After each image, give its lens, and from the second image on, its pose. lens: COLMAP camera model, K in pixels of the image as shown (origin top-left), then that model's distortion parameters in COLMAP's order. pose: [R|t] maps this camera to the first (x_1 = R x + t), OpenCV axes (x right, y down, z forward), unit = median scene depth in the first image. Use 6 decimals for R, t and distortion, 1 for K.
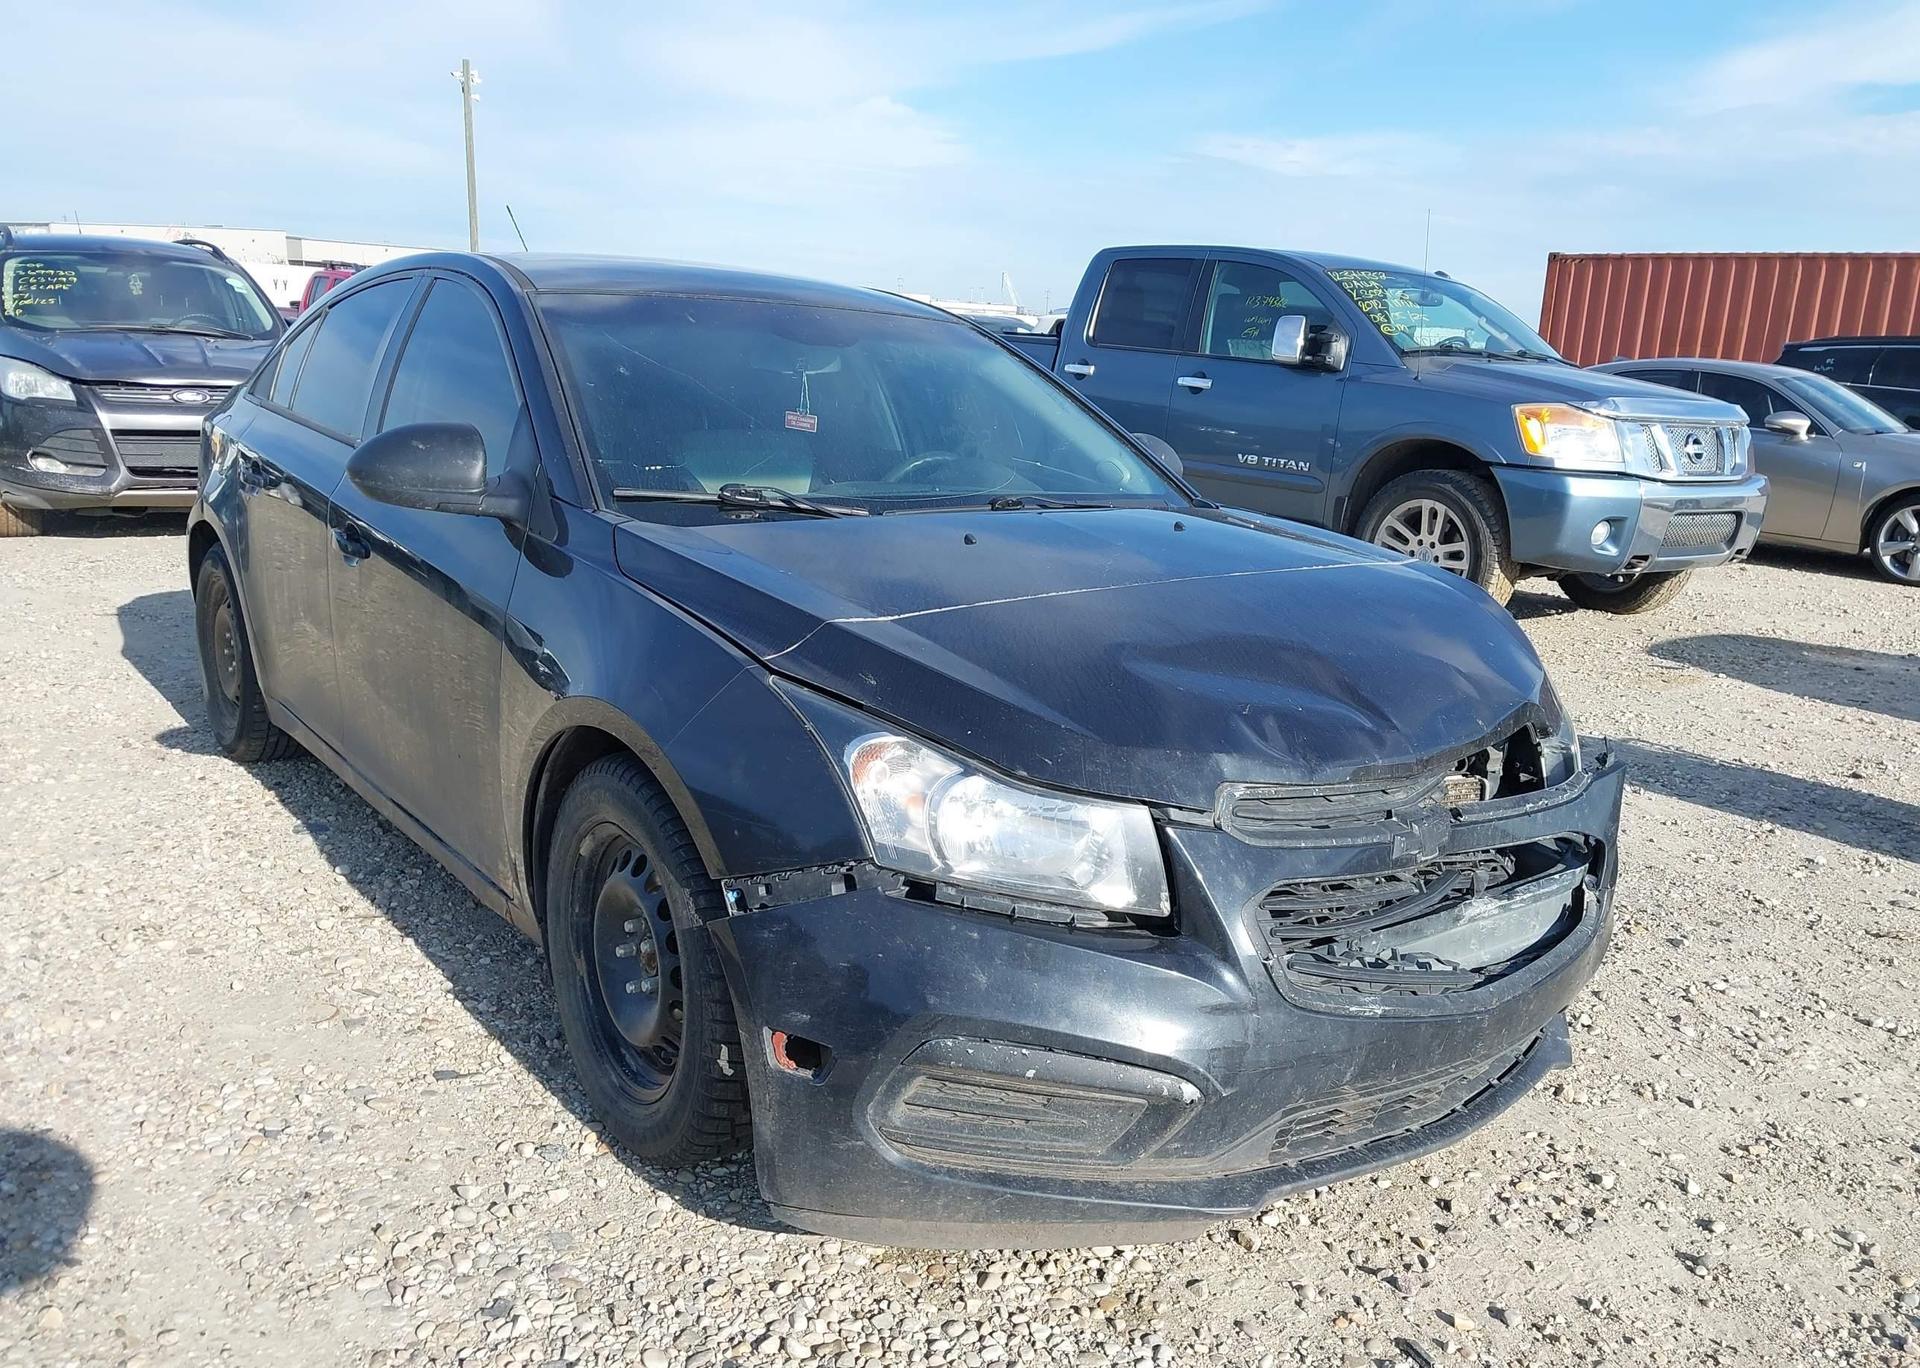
lens RADIAL K [[1546.0, 0, 952.0], [0, 1546.0, 683.8], [0, 0, 1]] dist [0.012777, -0.008180]
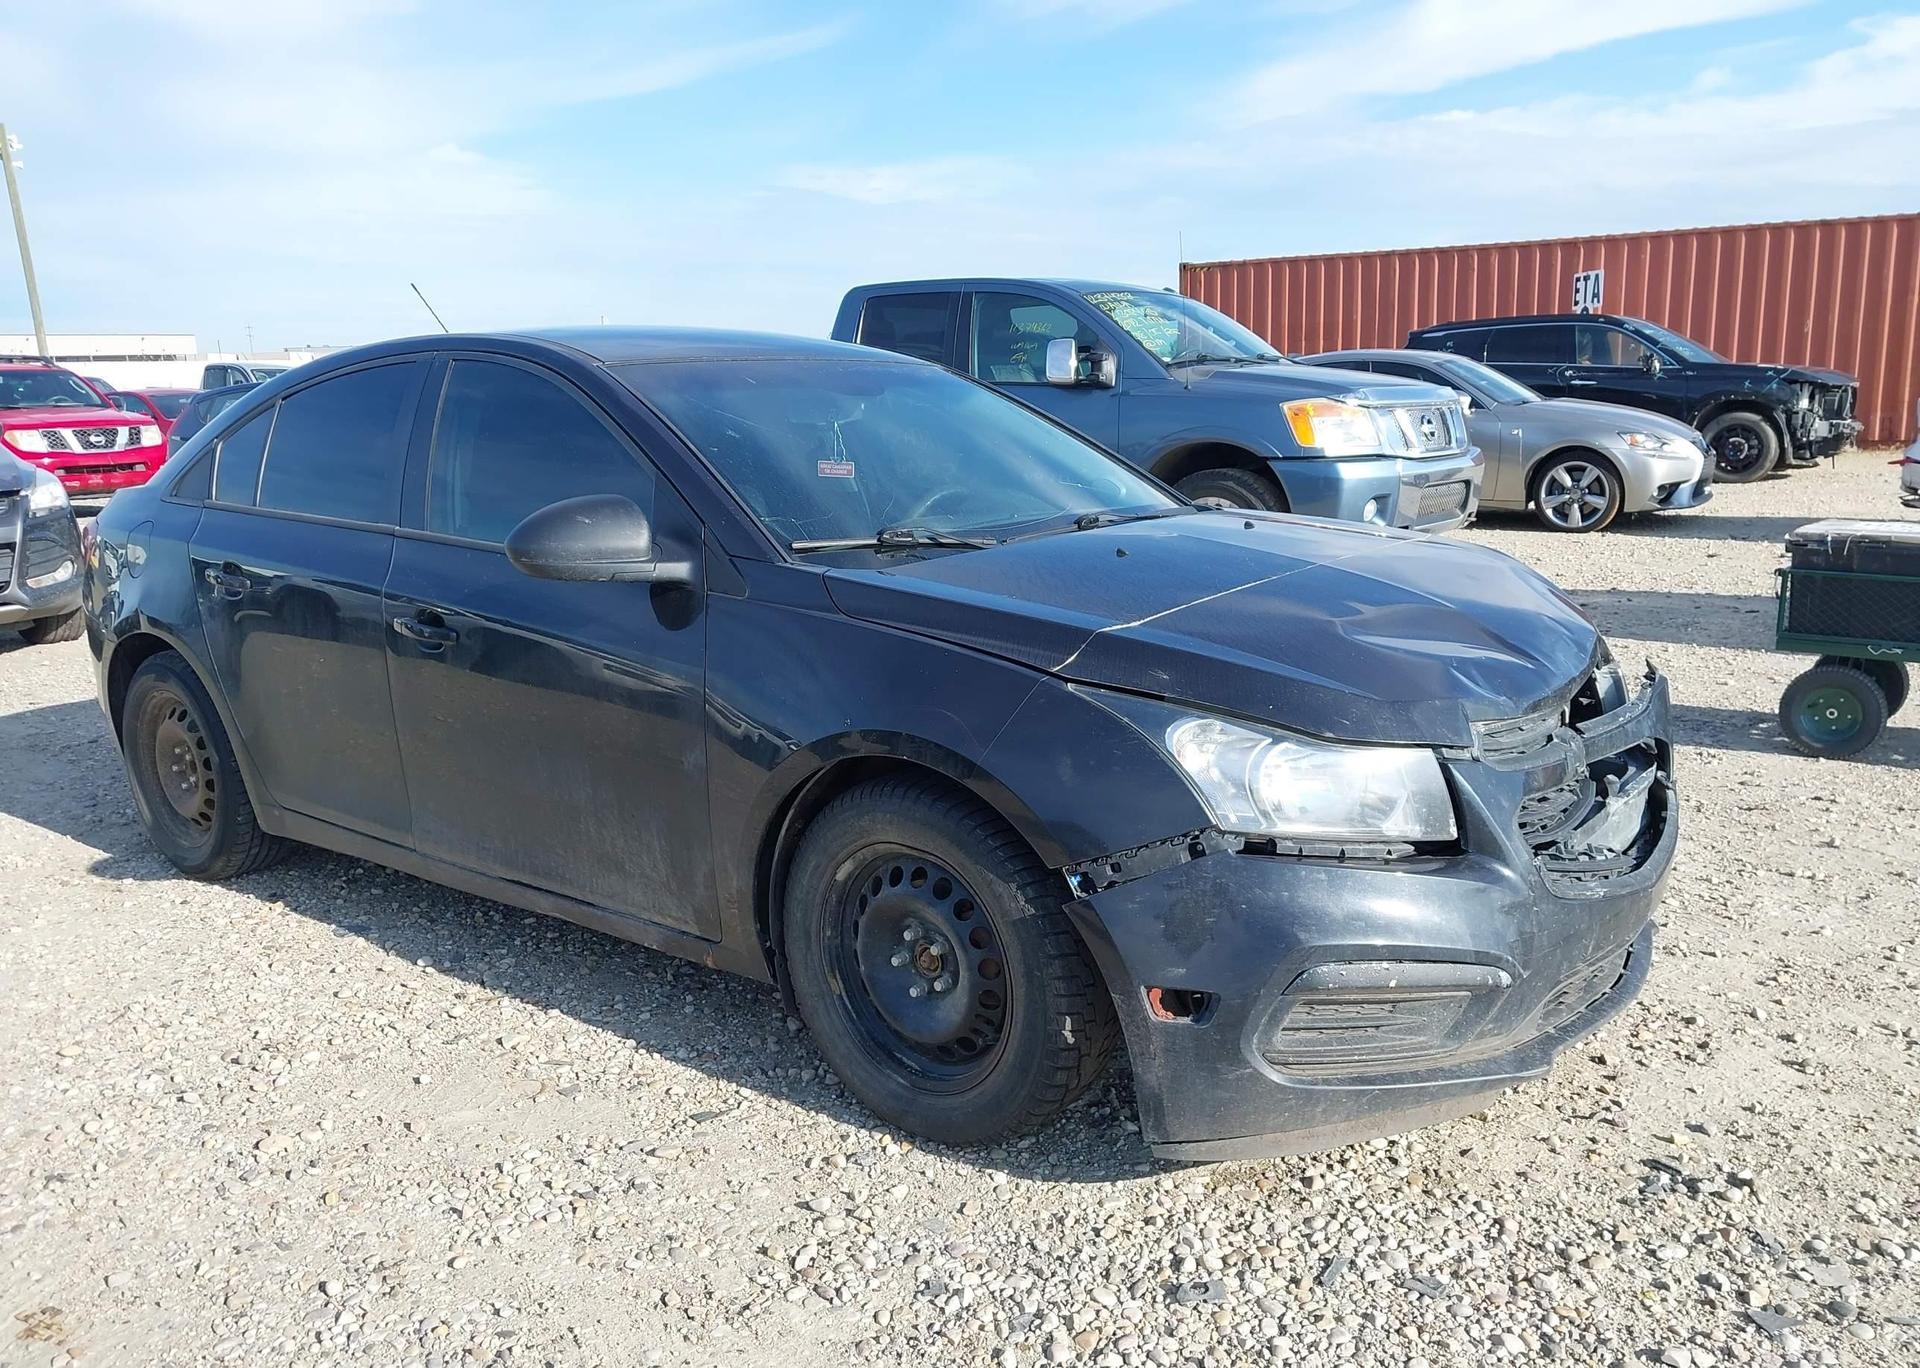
lens RADIAL K [[1546.0, 0, 975.6], [0, 1546.0, 678.8], [0, 0, 1]] dist [0.012777, -0.008180]
pose [[0.967051, -0.122934, 0.222934, -0.369005], [0.128337, 0.991682, -0.009855, -0.005861], [-0.219868, 0.038141, 0.974784, -0.070440]]
